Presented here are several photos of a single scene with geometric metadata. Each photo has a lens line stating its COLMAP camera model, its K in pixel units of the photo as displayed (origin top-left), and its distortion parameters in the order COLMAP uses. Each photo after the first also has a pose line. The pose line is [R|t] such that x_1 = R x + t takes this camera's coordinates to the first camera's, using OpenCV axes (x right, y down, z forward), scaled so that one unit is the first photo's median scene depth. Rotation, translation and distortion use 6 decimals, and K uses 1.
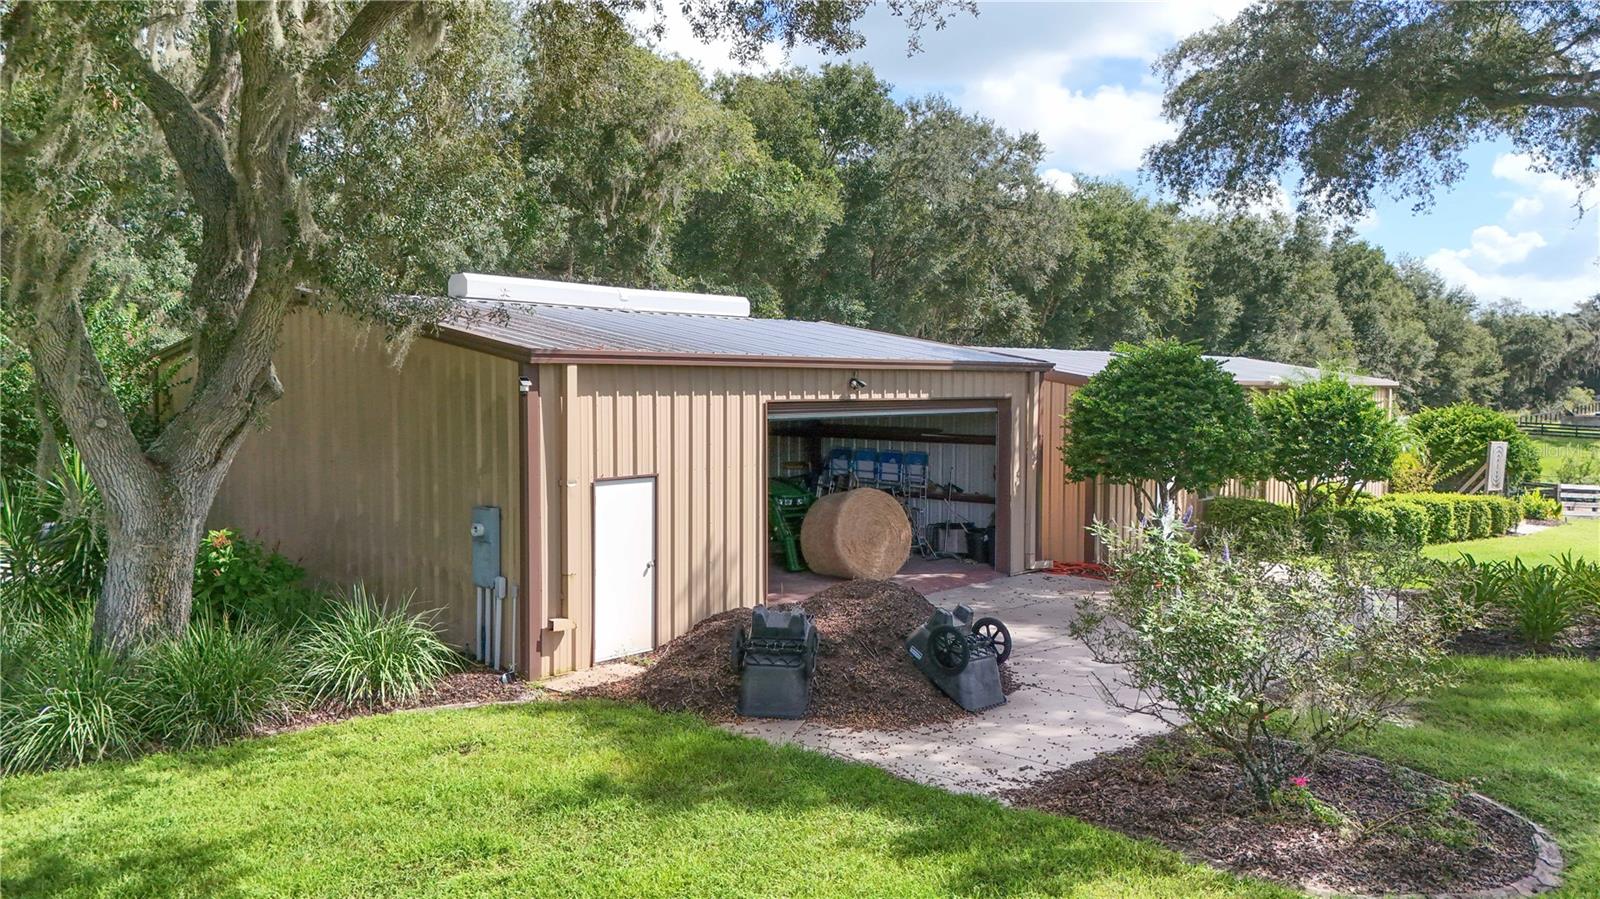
lens RADIAL K [[1192.0, 0, 800.0], [0, 1192.0, 449.5], [0, 0, 1]] dist [0.040363, -0.003146]
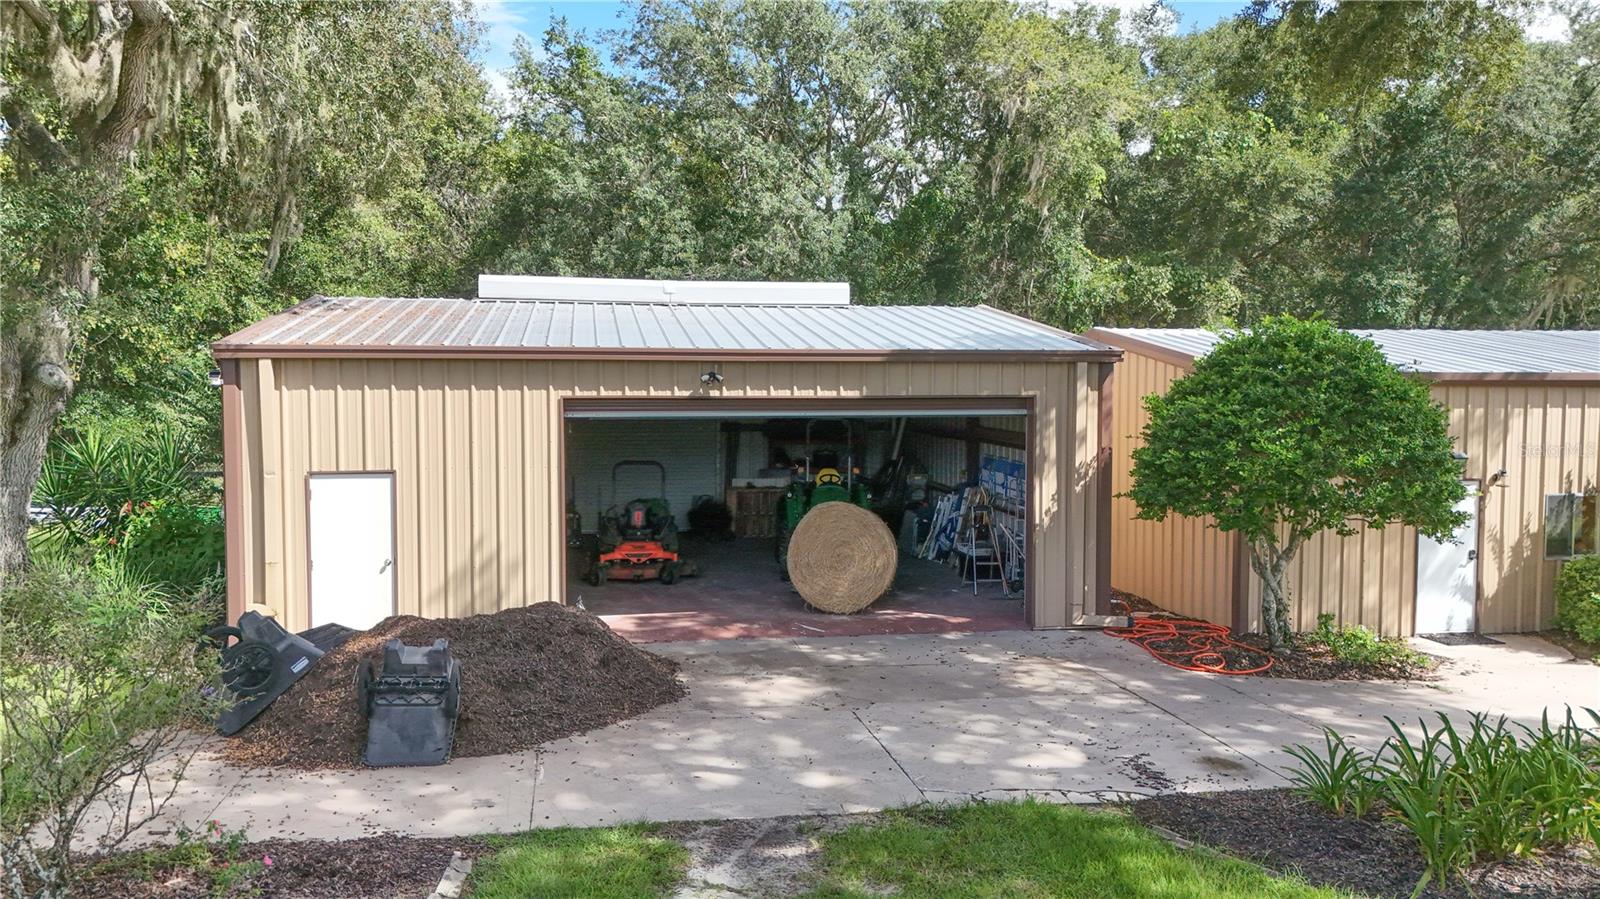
lens RADIAL K [[1192.0, 0, 800.0], [0, 1192.0, 449.5], [0, 0, 1]] dist [0.040363, -0.003146]
pose [[0.790349, 0.034240, -0.611699, 0.667477], [-0.033309, 0.999362, 0.012902, -0.018093], [0.611751, 0.010178, 0.790985, 0.382367]]
